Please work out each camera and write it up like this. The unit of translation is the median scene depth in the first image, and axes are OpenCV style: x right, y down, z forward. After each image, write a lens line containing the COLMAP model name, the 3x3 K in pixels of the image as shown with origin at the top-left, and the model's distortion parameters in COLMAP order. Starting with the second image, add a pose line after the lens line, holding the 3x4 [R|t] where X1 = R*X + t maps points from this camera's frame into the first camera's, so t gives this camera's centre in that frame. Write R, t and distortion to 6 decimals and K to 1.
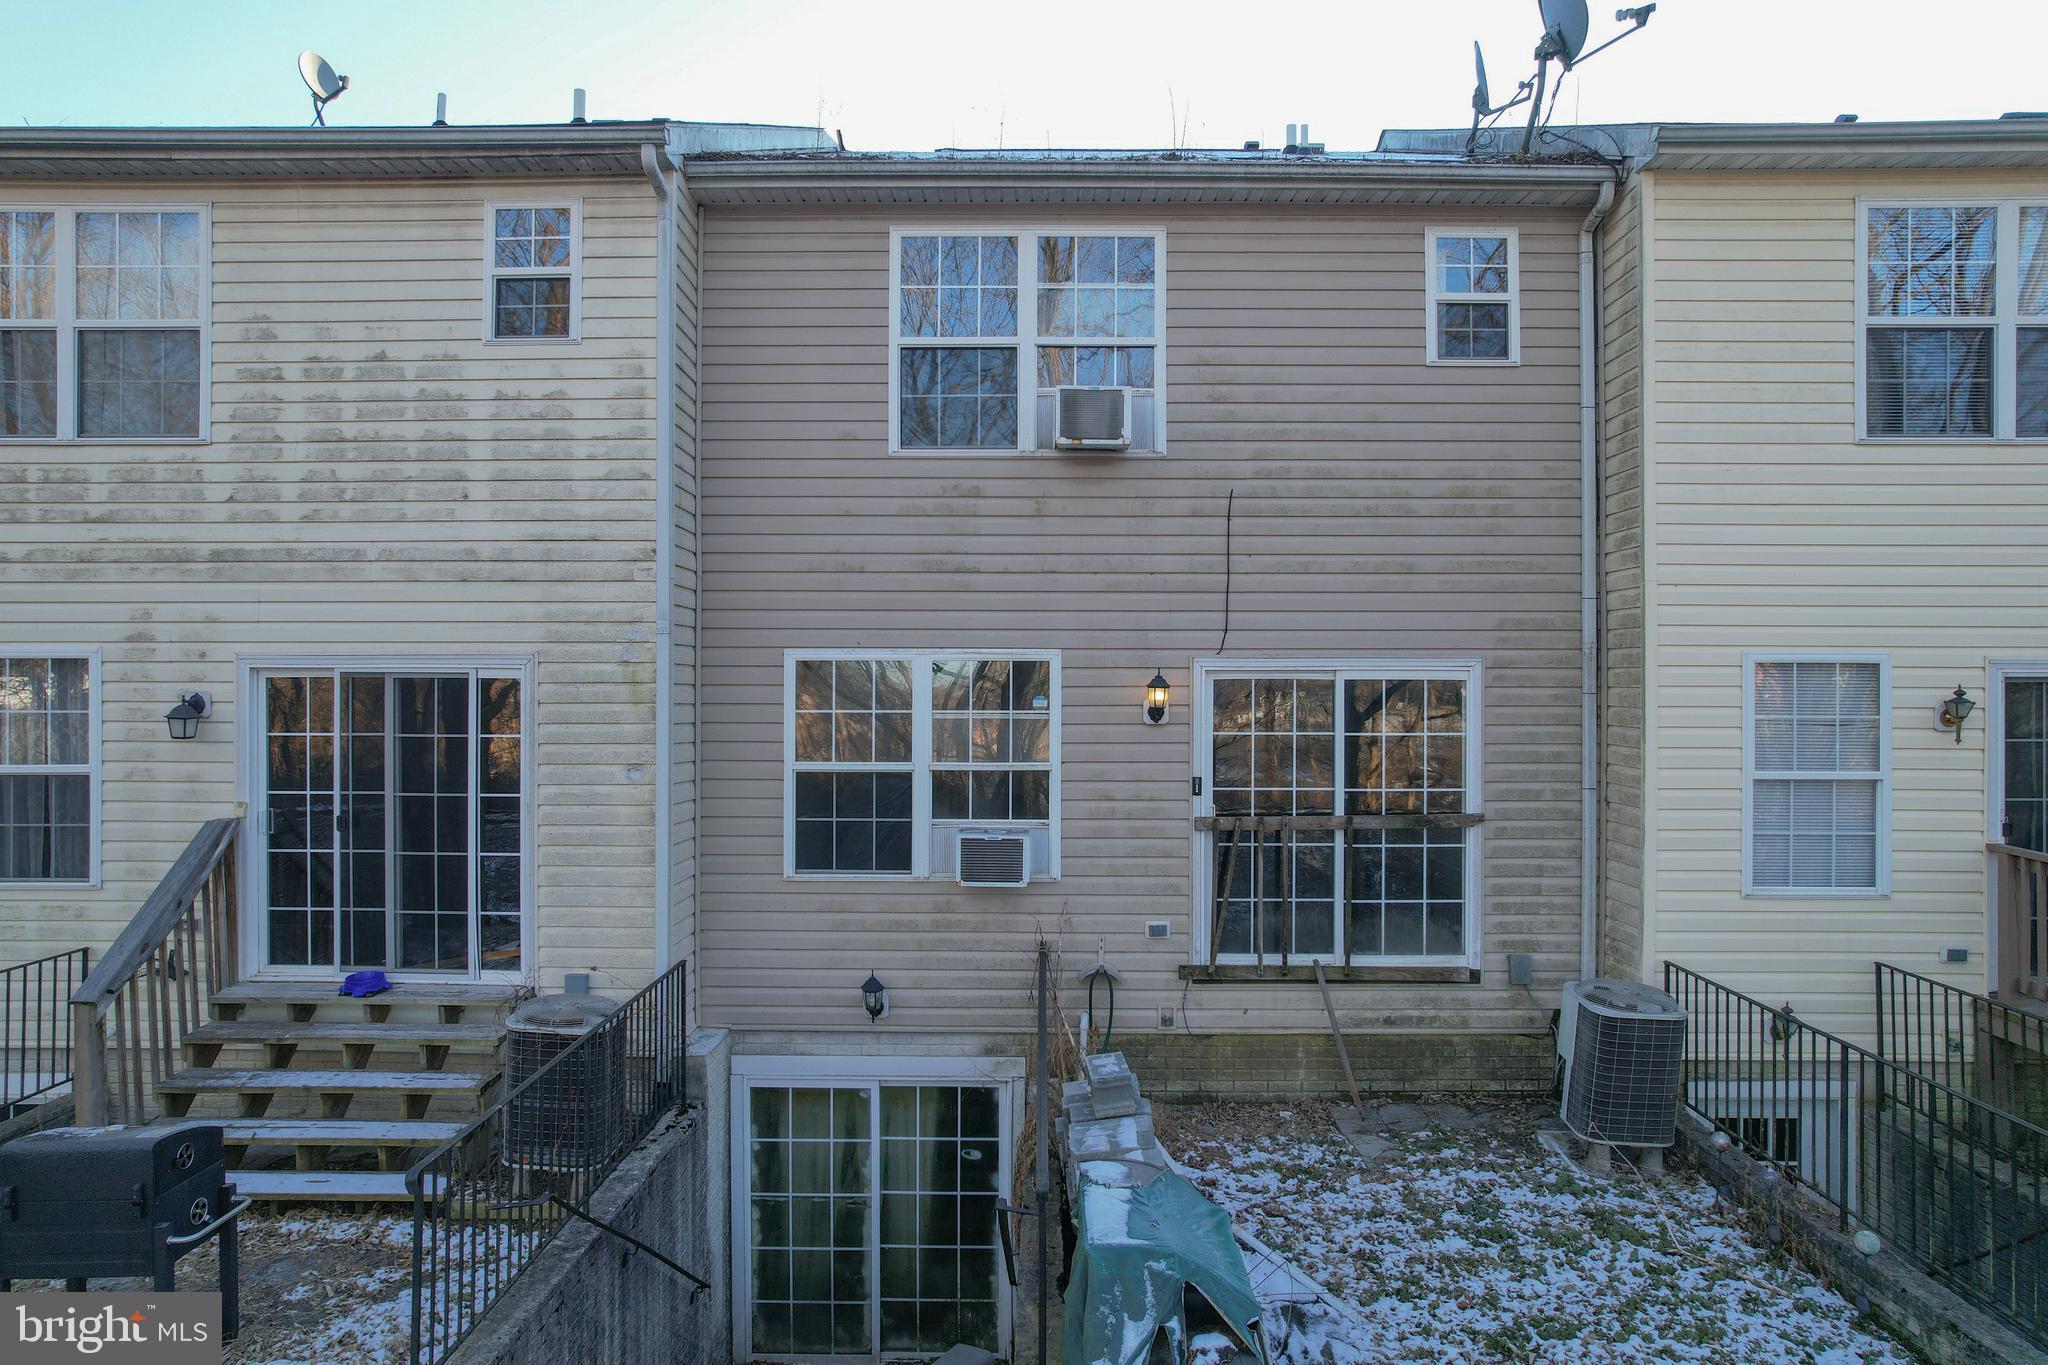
lens RADIAL K [[1310.4, 0, 1025.2], [0, 1310.4, 671.6], [0, 0, 1]] dist [-0.073853, 0.064320]
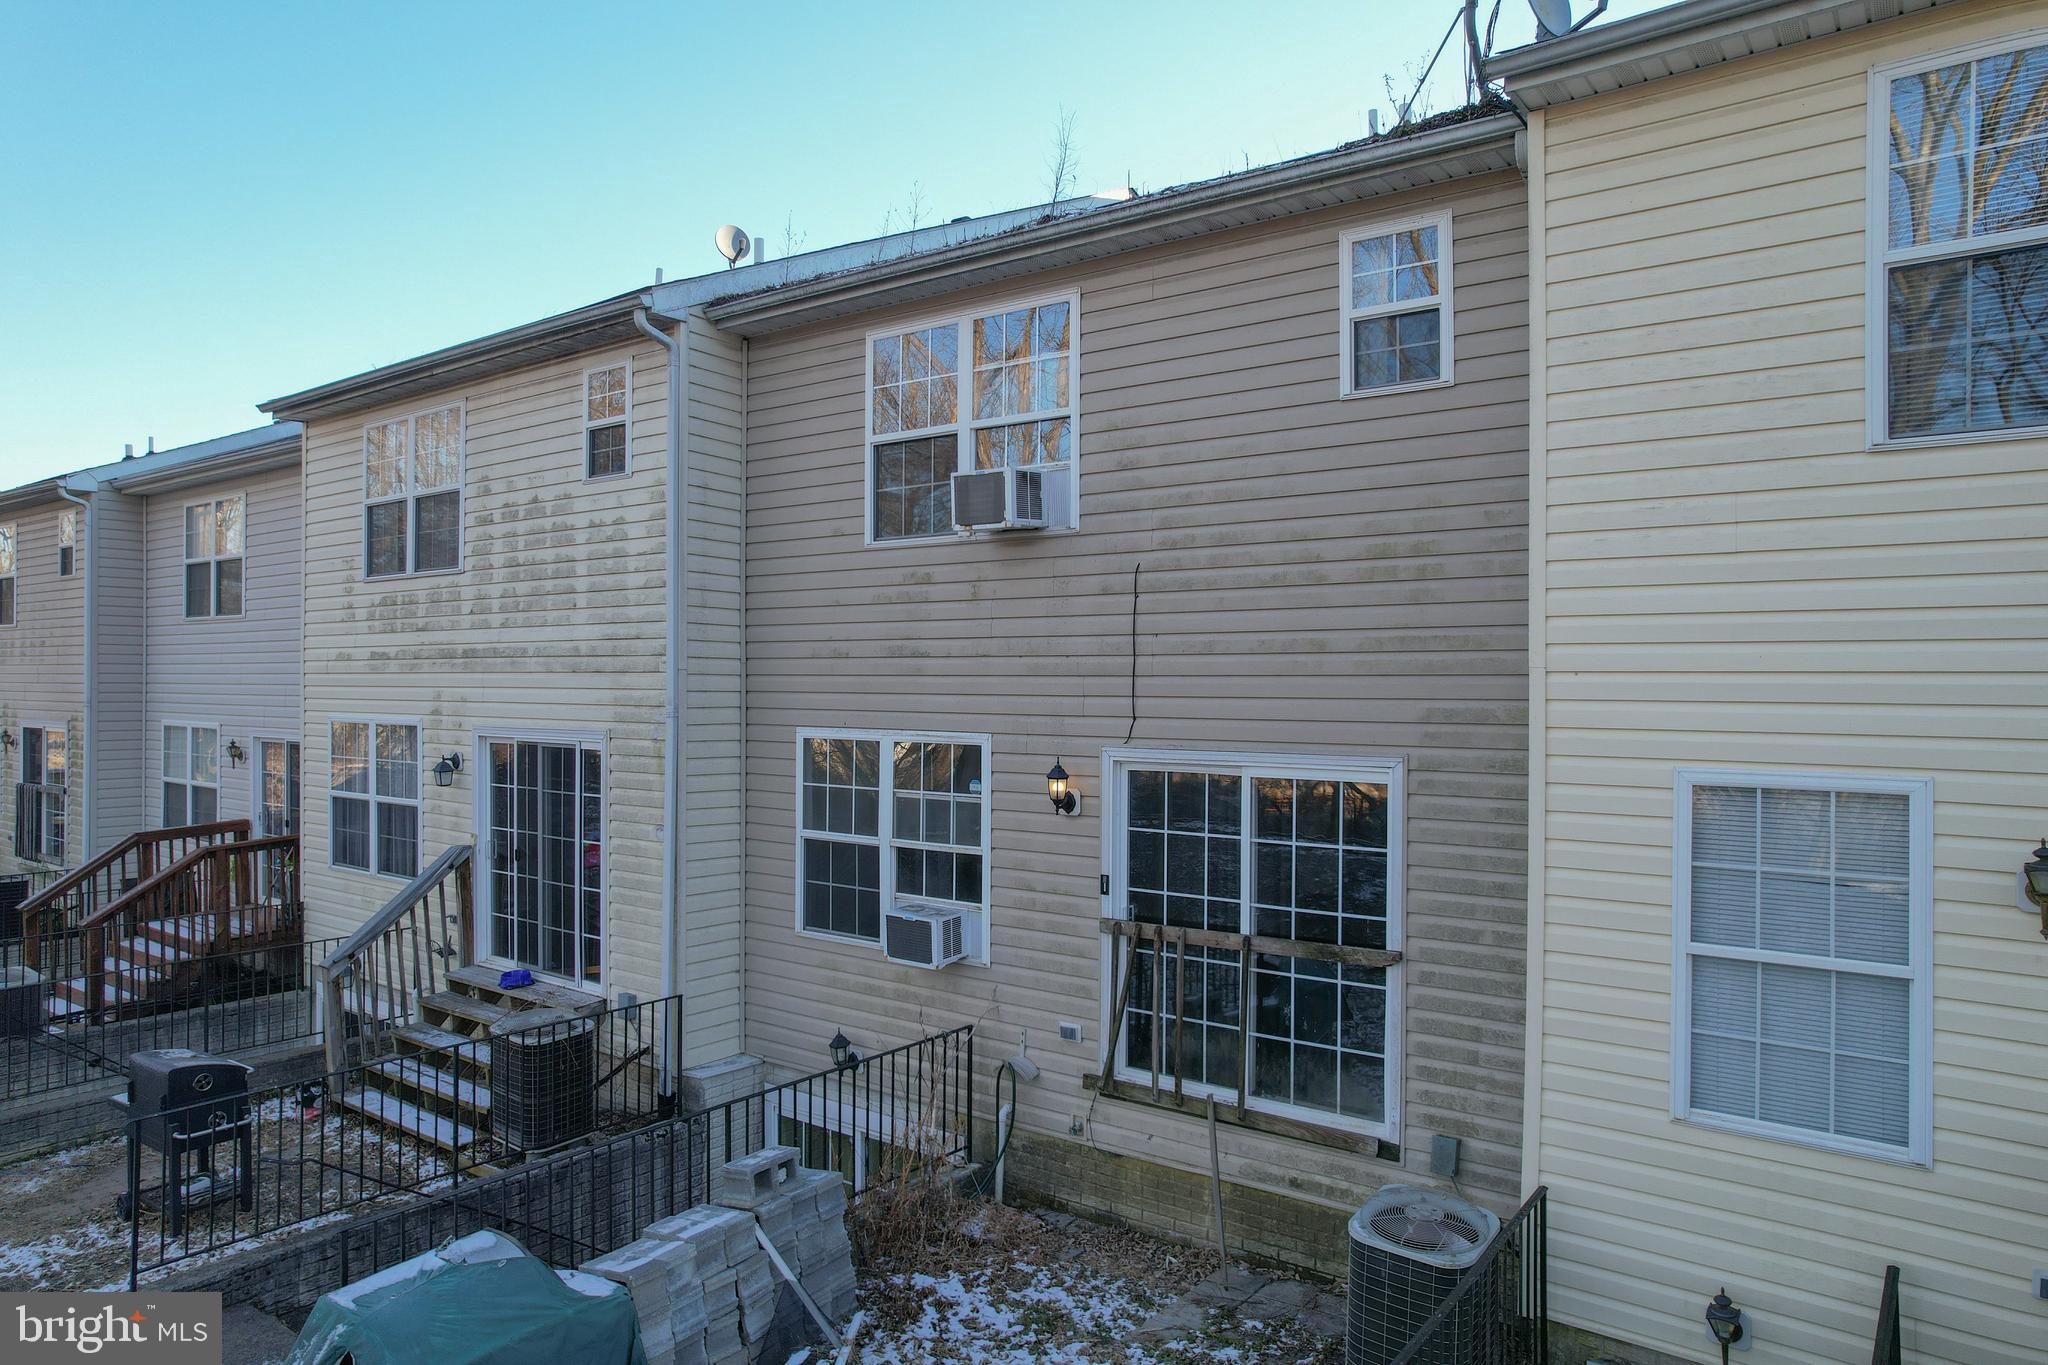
lens RADIAL K [[1310.4, 0, 1025.2], [0, 1310.4, 671.6], [0, 0, 1]] dist [-0.073853, 0.064320]
pose [[0.809887, -0.003557, -0.586575, 0.633734], [0.001528, 0.999991, -0.003954, -0.060593], [0.586583, 0.002306, 0.809886, 0.213796]]
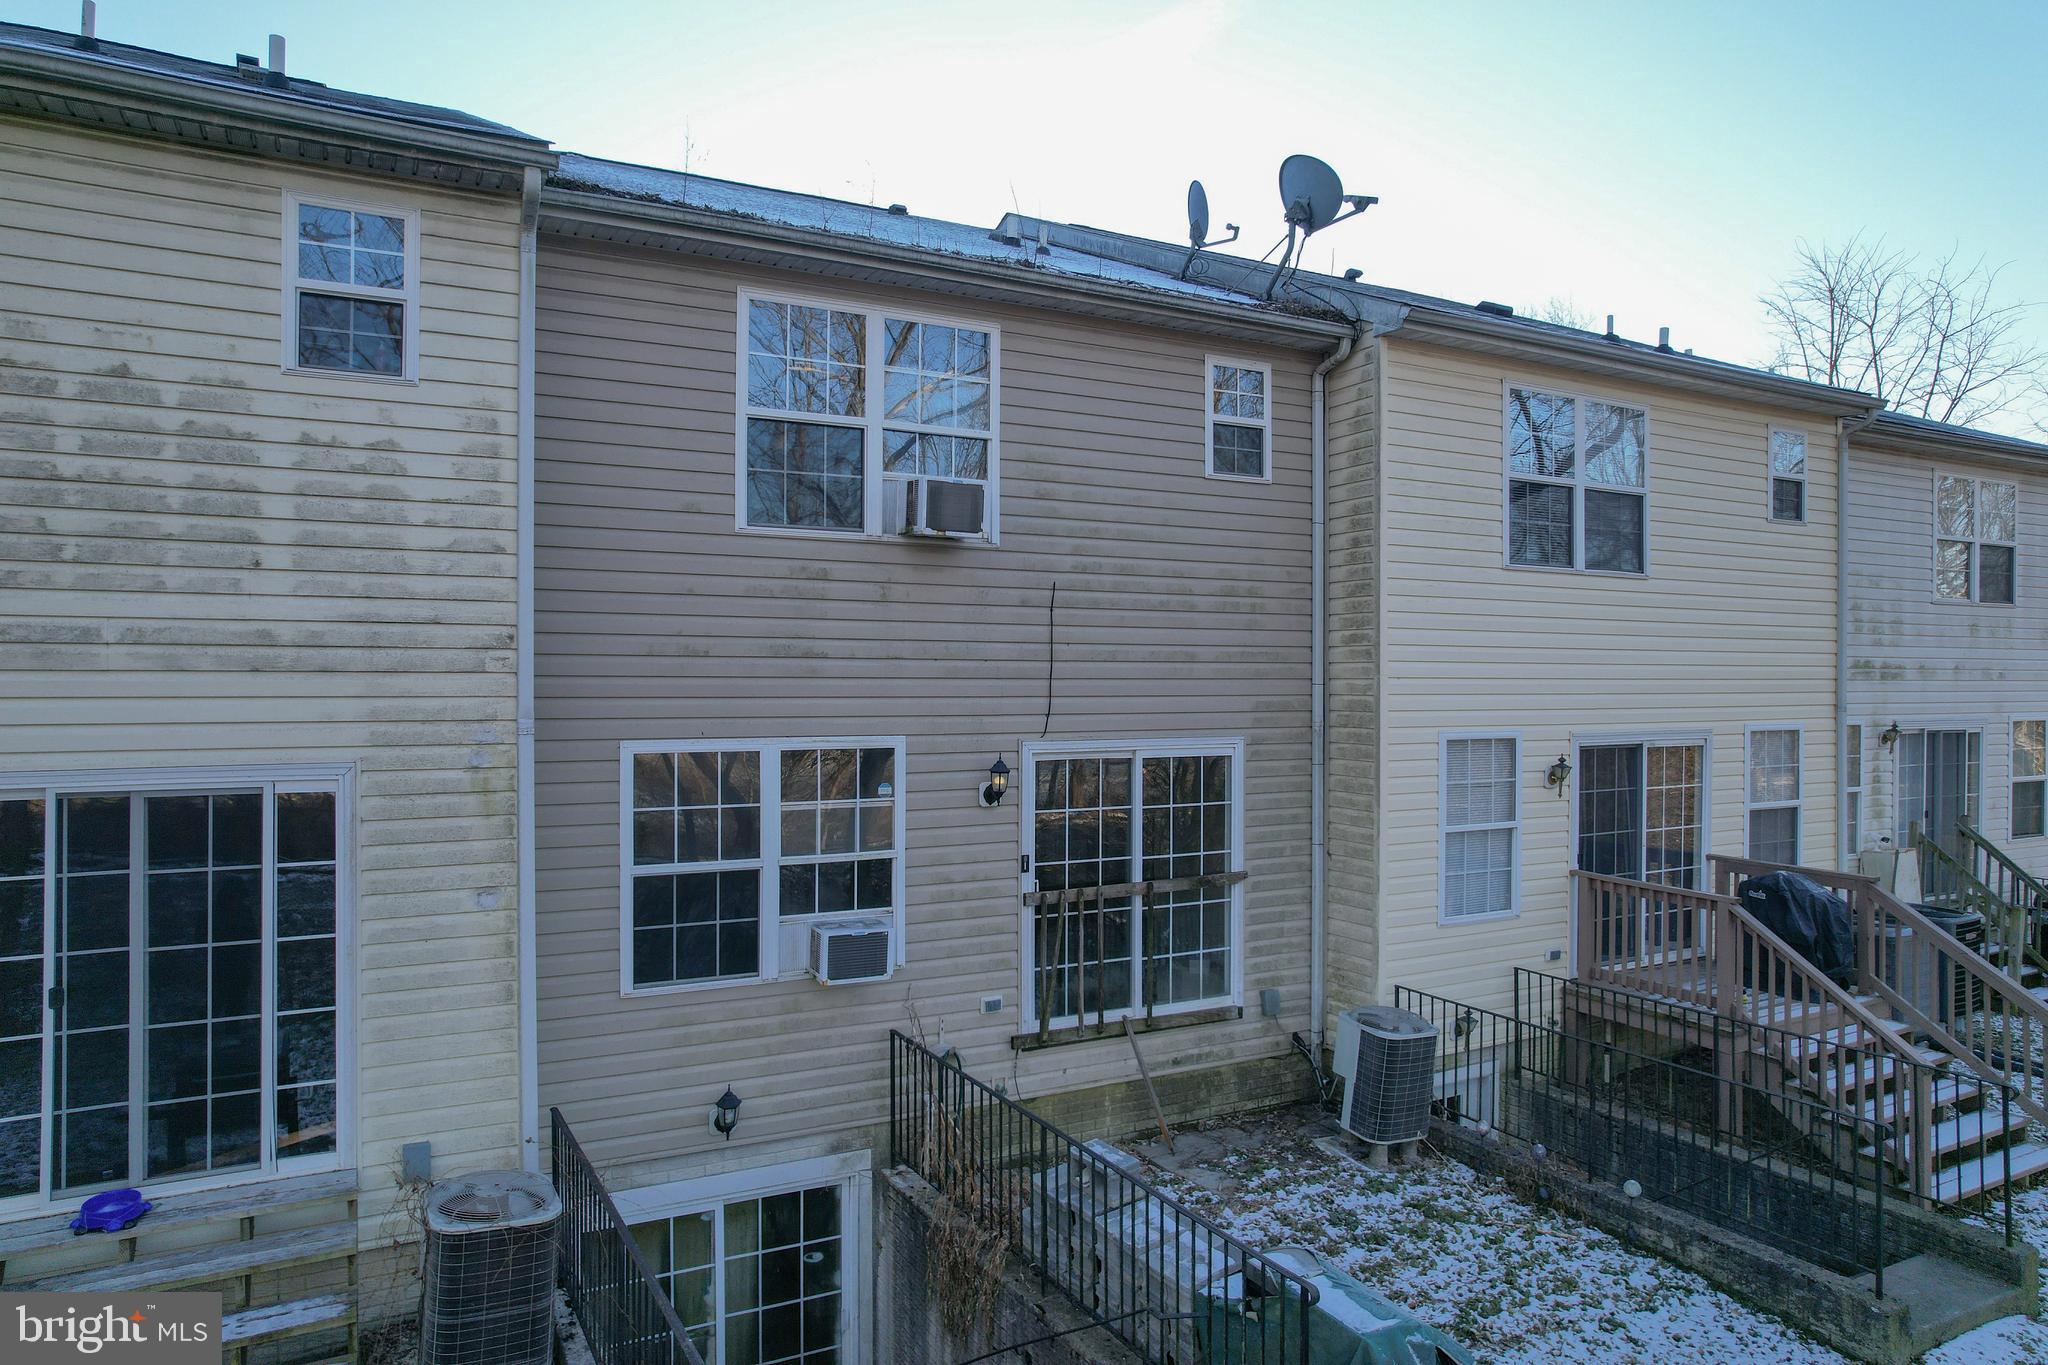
lens RADIAL K [[1310.4, 0, 1025.2], [0, 1310.4, 671.6], [0, 0, 1]] dist [-0.073853, 0.064320]
pose [[0.874075, 0.002813, 0.485783, -0.379953], [-0.003727, 0.999993, 0.000916, -0.067812], [-0.485777, -0.002611, 0.874079, 0.083314]]
